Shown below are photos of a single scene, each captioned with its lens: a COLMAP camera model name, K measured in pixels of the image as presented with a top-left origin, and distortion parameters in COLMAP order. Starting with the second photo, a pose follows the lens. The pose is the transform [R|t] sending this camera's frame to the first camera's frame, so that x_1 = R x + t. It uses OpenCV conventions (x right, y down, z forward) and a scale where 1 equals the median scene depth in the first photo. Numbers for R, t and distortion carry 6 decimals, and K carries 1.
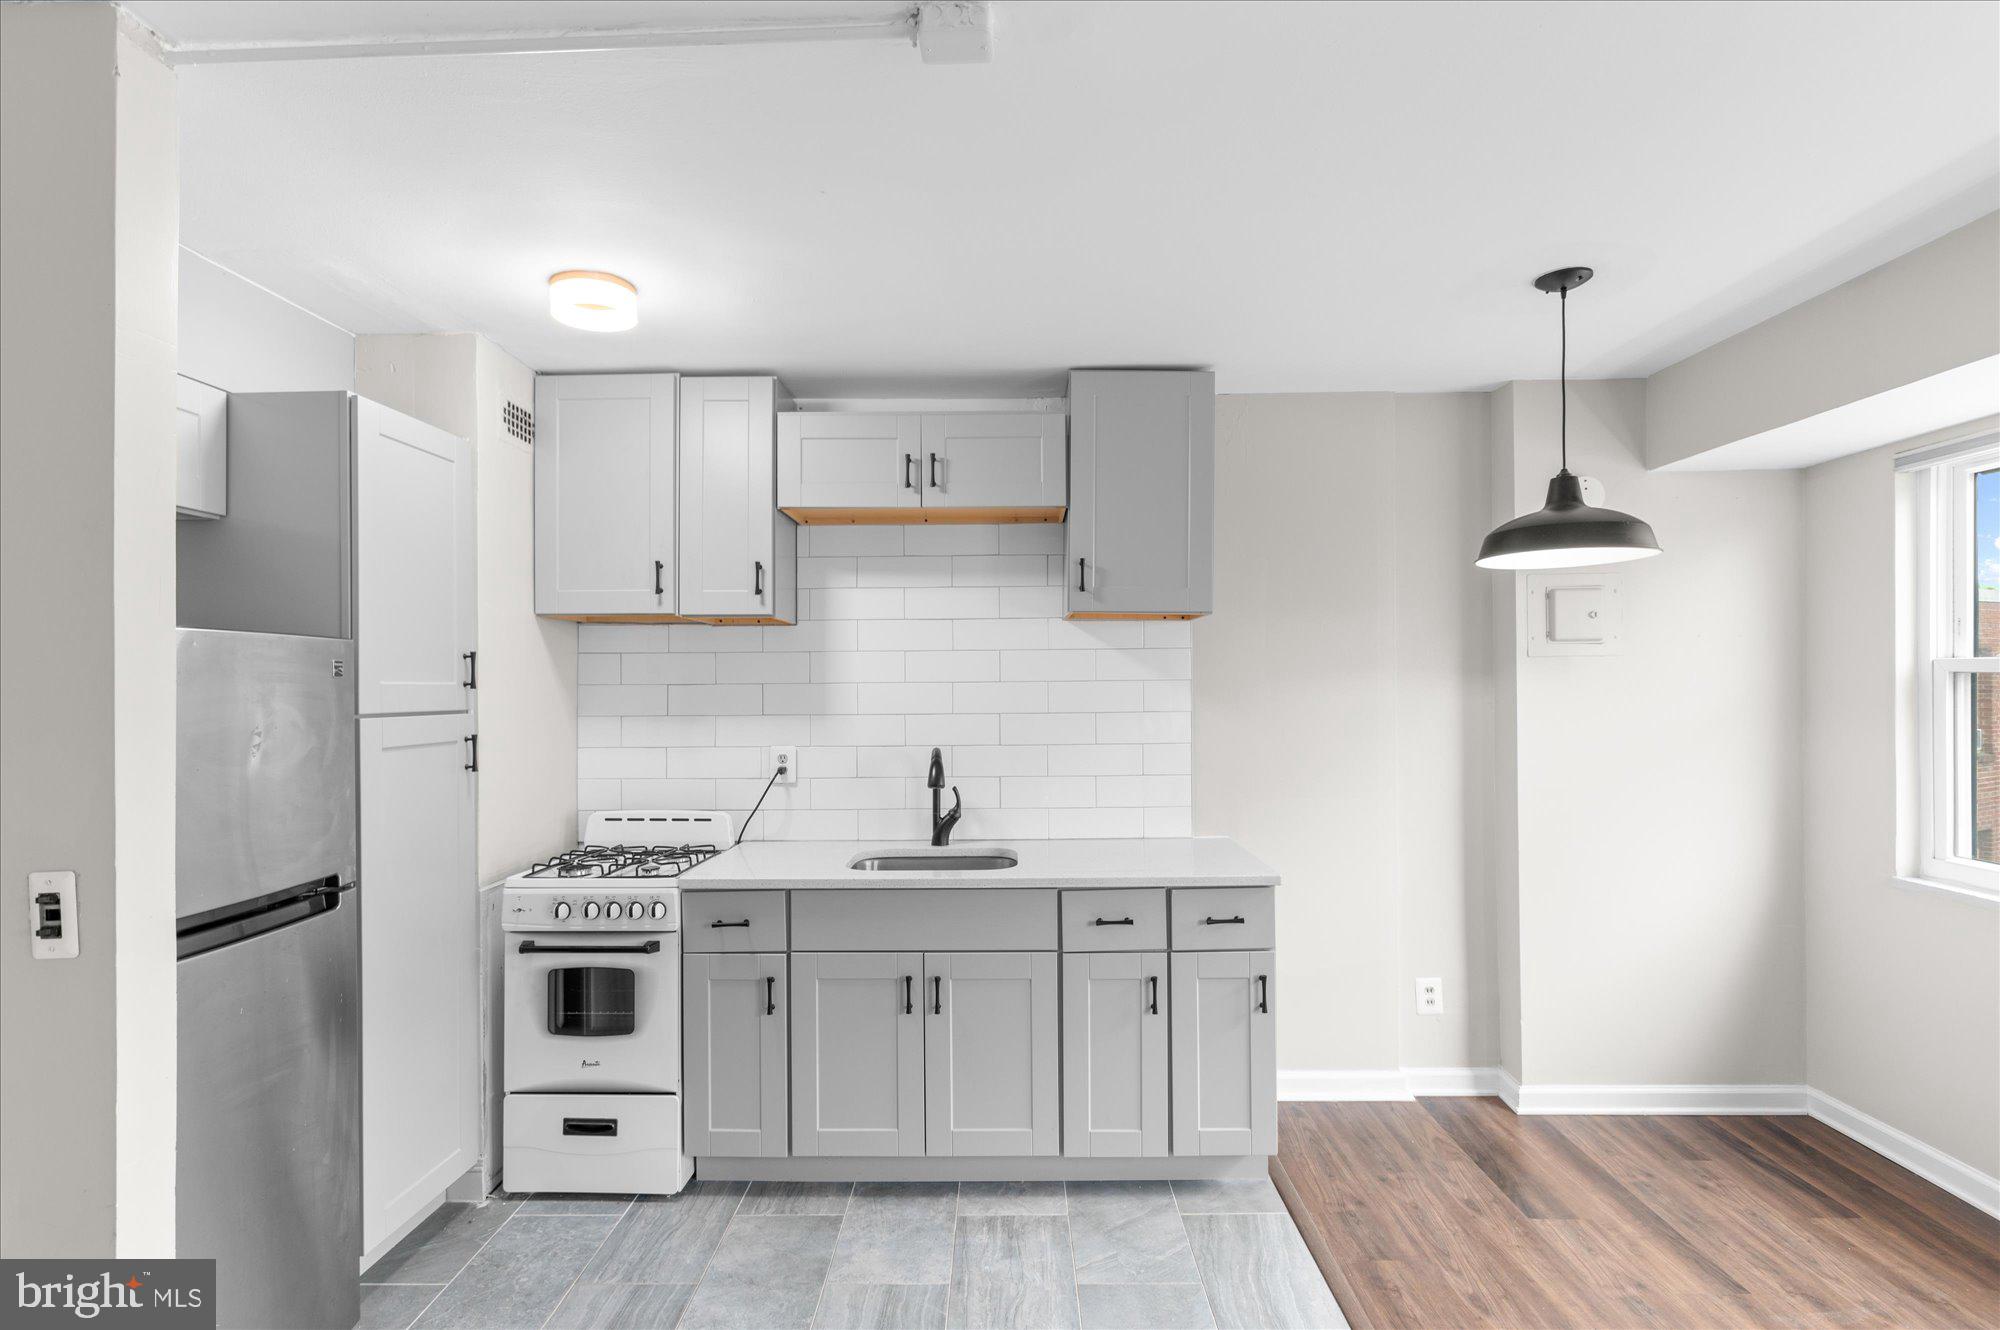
lens RADIAL K [[953.9, 0, 987.9], [0, 953.9, 679.2], [0, 0, 1]] dist [0.000088, 0.000420]
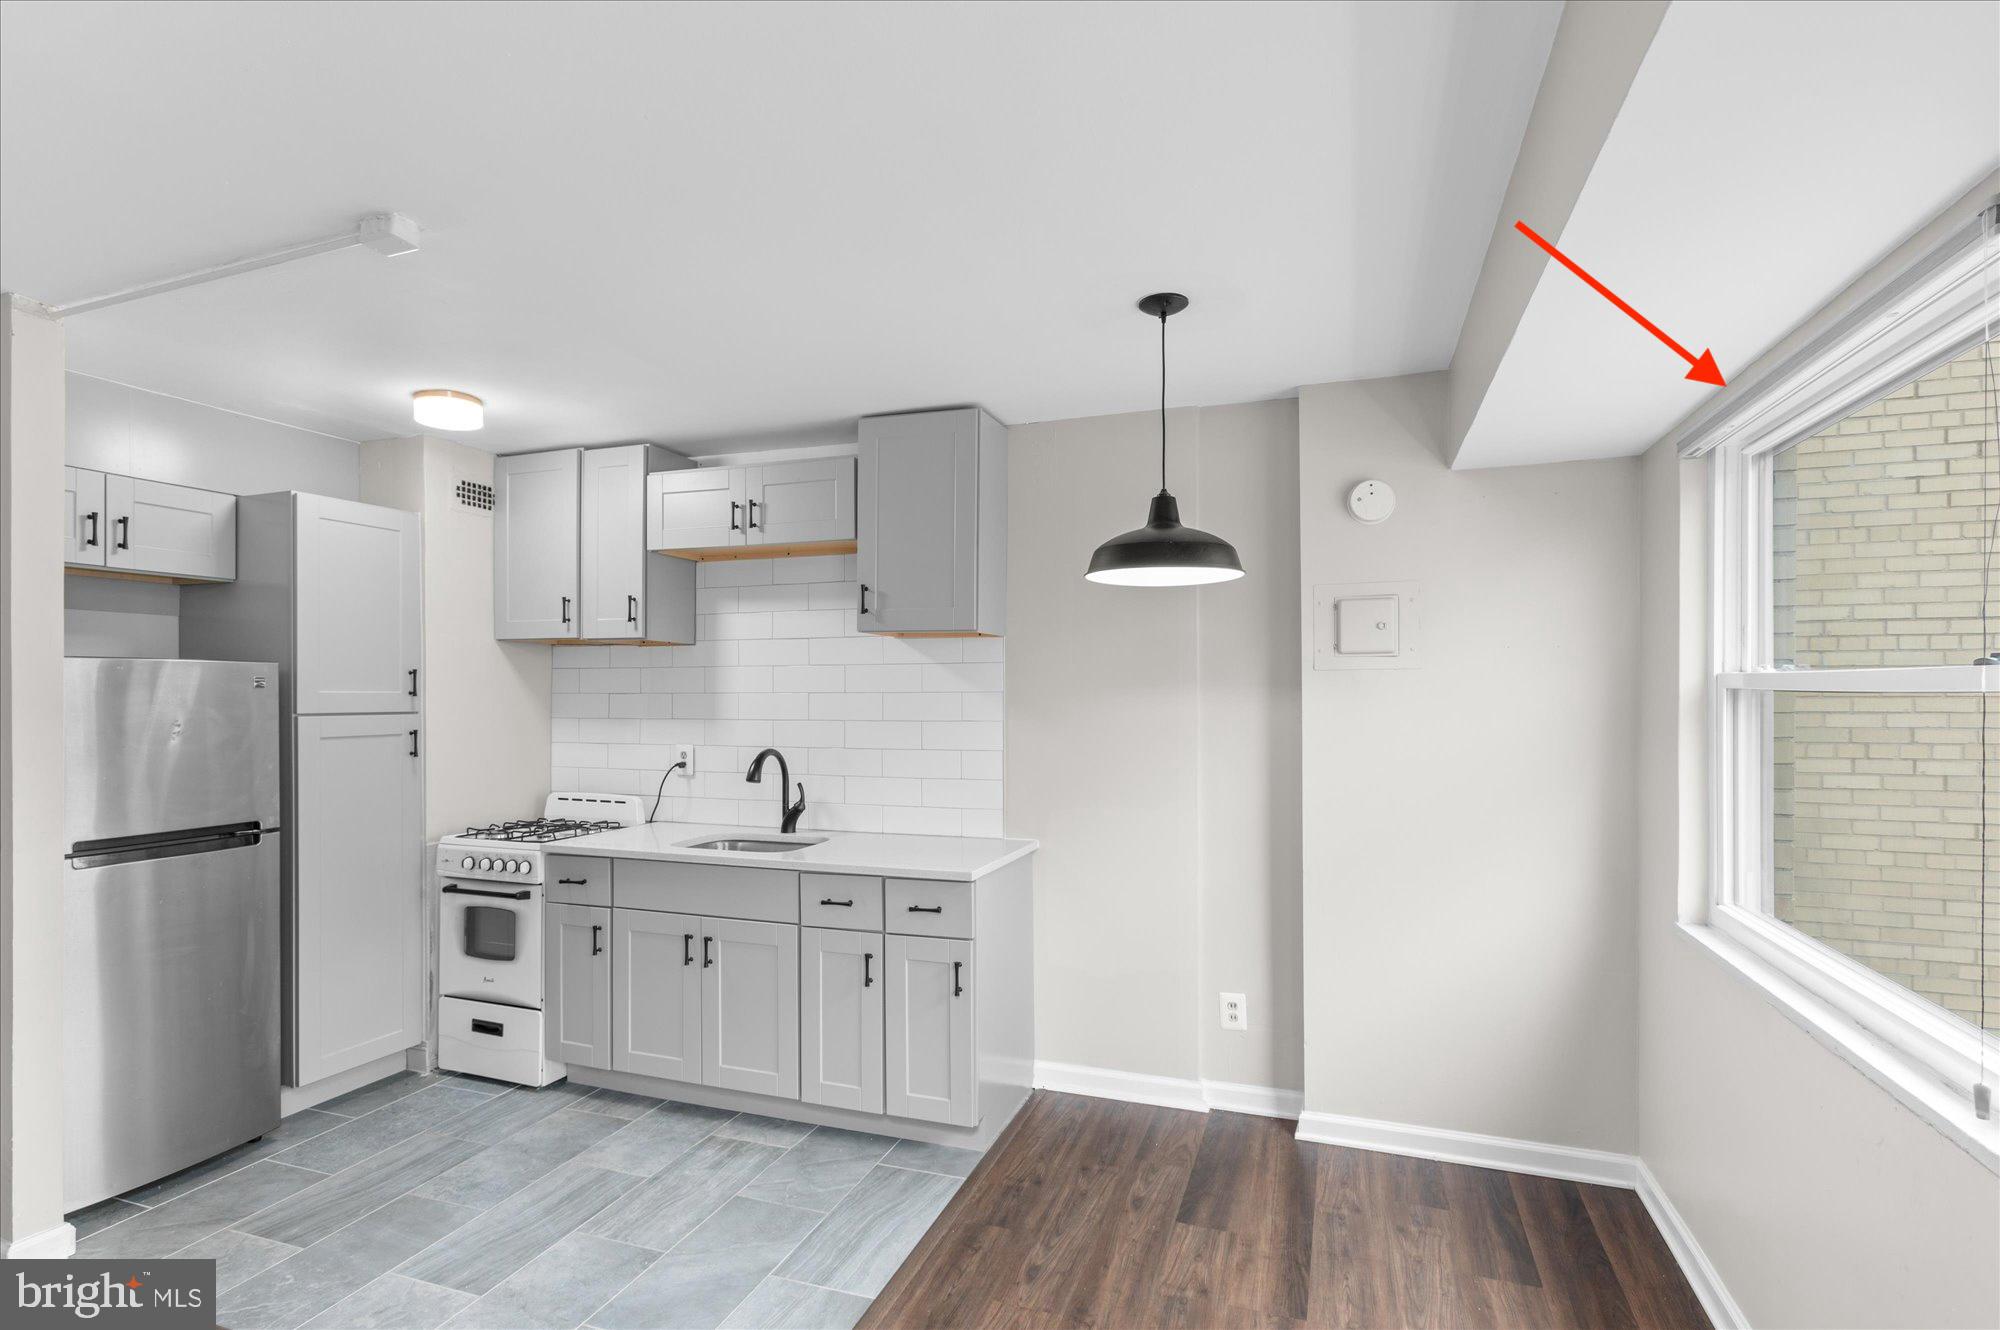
lens RADIAL K [[961.3, 0, 1006.2], [0, 961.3, 692.0], [0, 0, 1]] dist [0.000212, 0.000696]
pose [[0.946485, 0.005468, -0.322701, 0.679814], [-0.003828, 0.999976, 0.005718, -0.006831], [0.322724, -0.004177, 0.946484, -0.028645]]
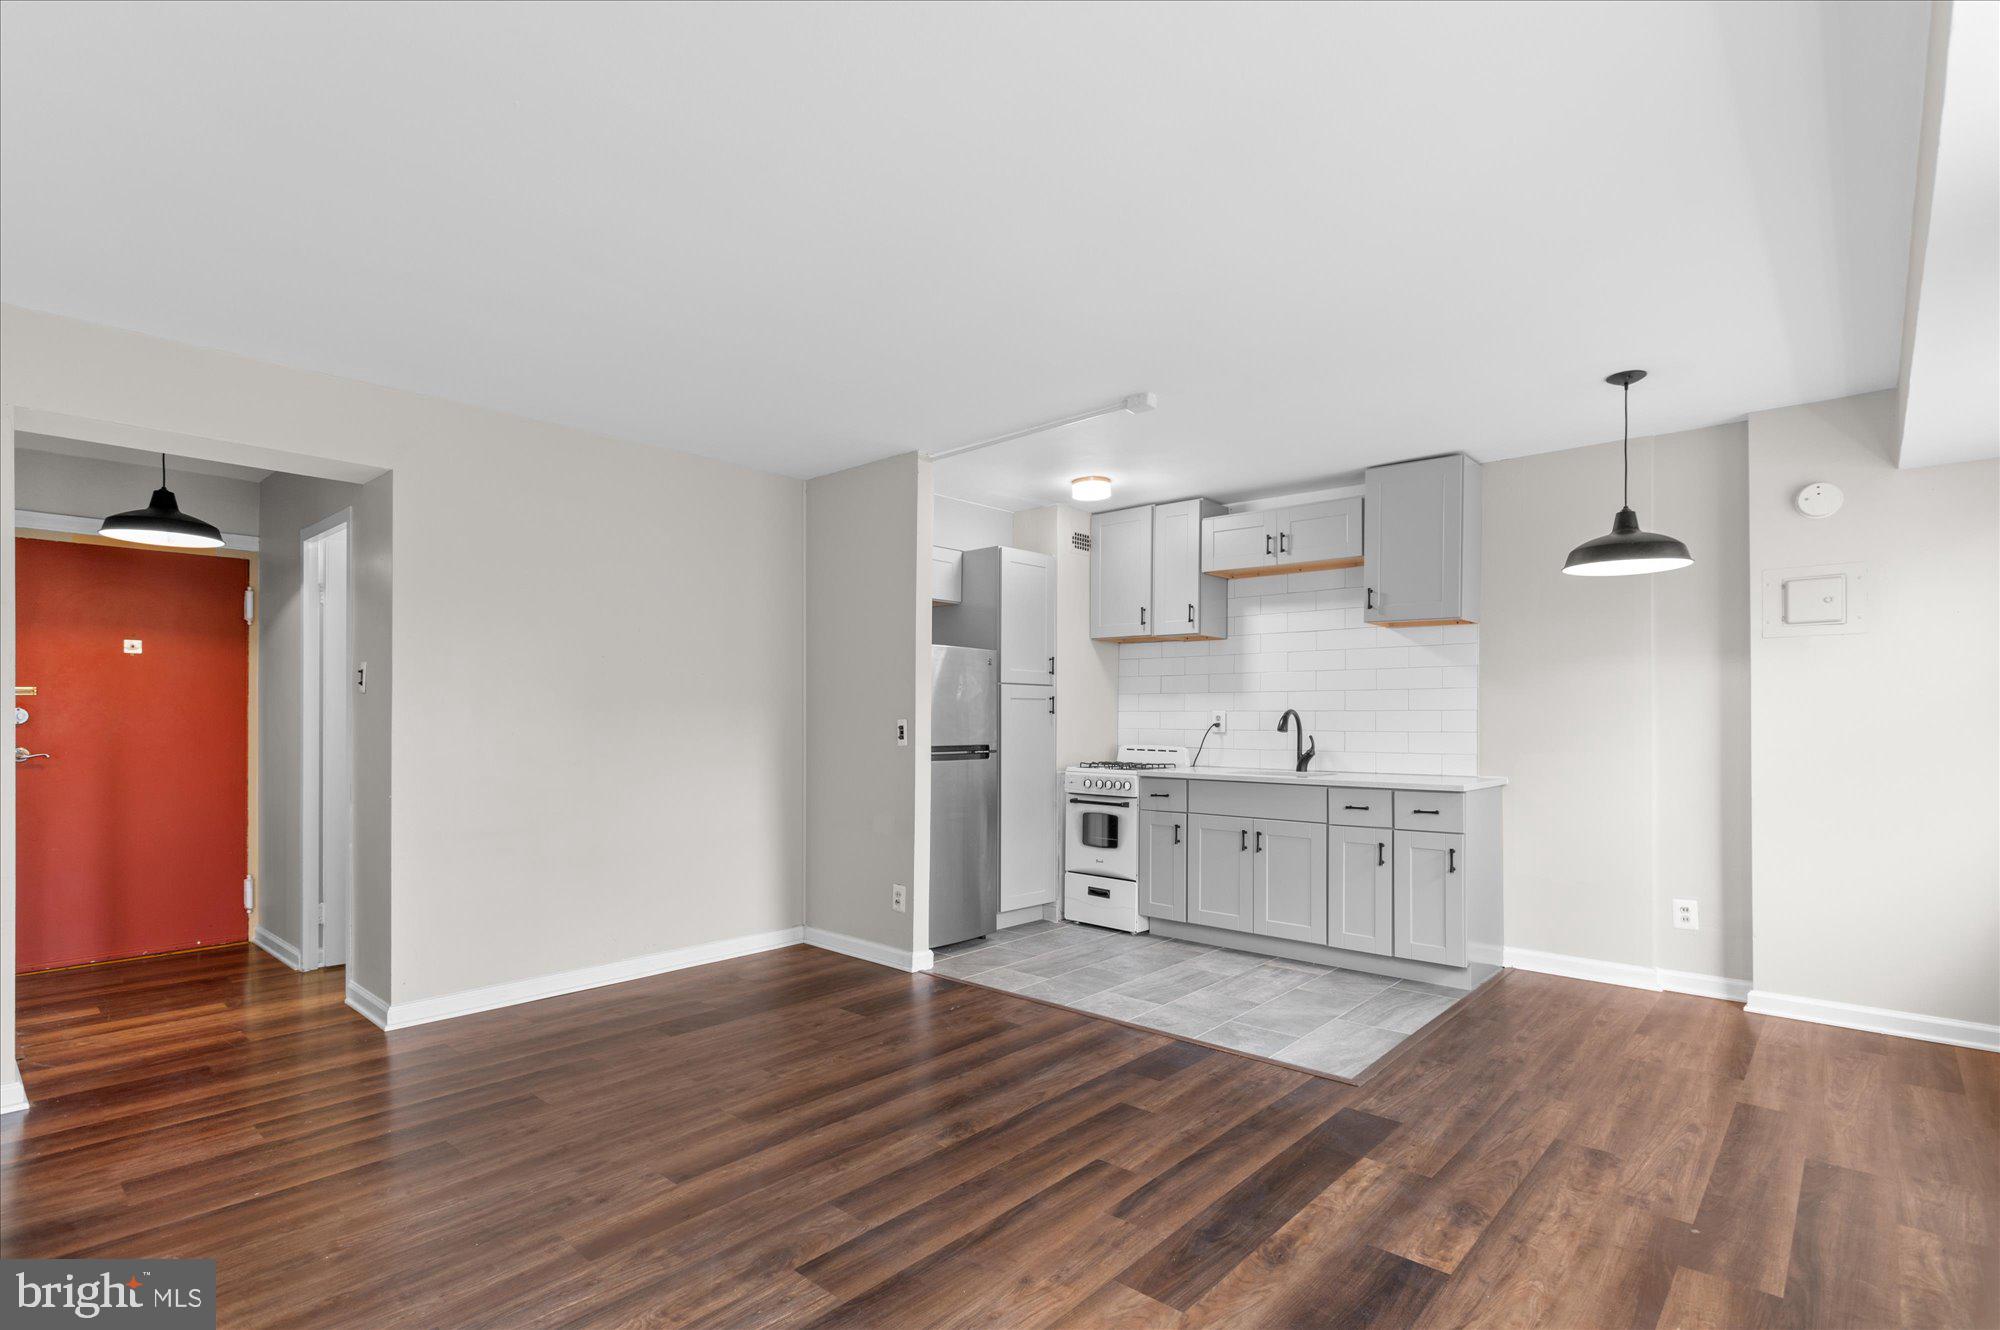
lens RADIAL K [[971.6, 0, 1006.5], [0, 971.6, 713.1], [0, 0, 1]] dist [0.003413, 0.000790]
pose [[0.755037, 0.006057, -0.655654, 0.758632], [-0.007756, 0.999970, 0.000305, 0.091794], [0.655636, 0.004855, 0.755062, -0.658760]]
